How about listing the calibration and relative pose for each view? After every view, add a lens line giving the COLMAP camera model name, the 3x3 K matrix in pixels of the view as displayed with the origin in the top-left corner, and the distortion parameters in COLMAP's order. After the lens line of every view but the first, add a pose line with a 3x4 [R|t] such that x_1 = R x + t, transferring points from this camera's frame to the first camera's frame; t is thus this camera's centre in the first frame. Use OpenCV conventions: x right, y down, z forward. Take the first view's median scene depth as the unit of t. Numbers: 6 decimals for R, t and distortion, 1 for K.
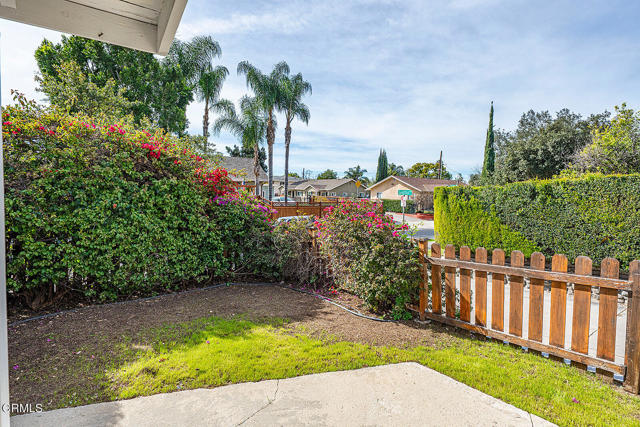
lens RADIAL K [[337.1, 0, 319.3], [0, 337.1, 215.3], [0, 0, 1]] dist [0.007971, 0.000754]
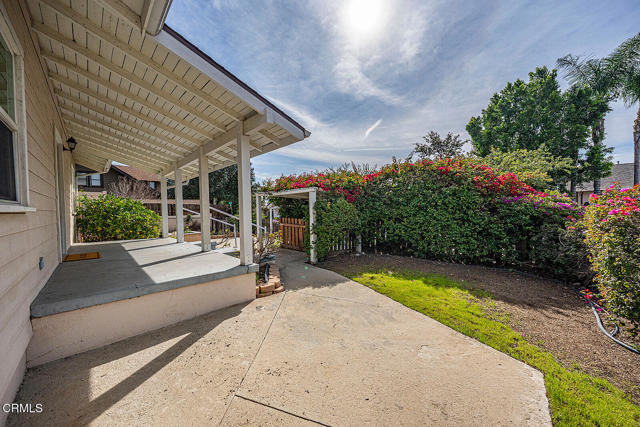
lens RADIAL K [[216.7, 0, 319.0], [0, 216.7, 213.0], [0, 0, 1]] dist [-0.001214, -0.000030]
pose [[0.185017, -0.010377, -0.982681, 0.444601], [-0.044439, 0.998833, -0.018914, 0.063200], [0.981730, 0.047169, 0.184340, 0.250086]]
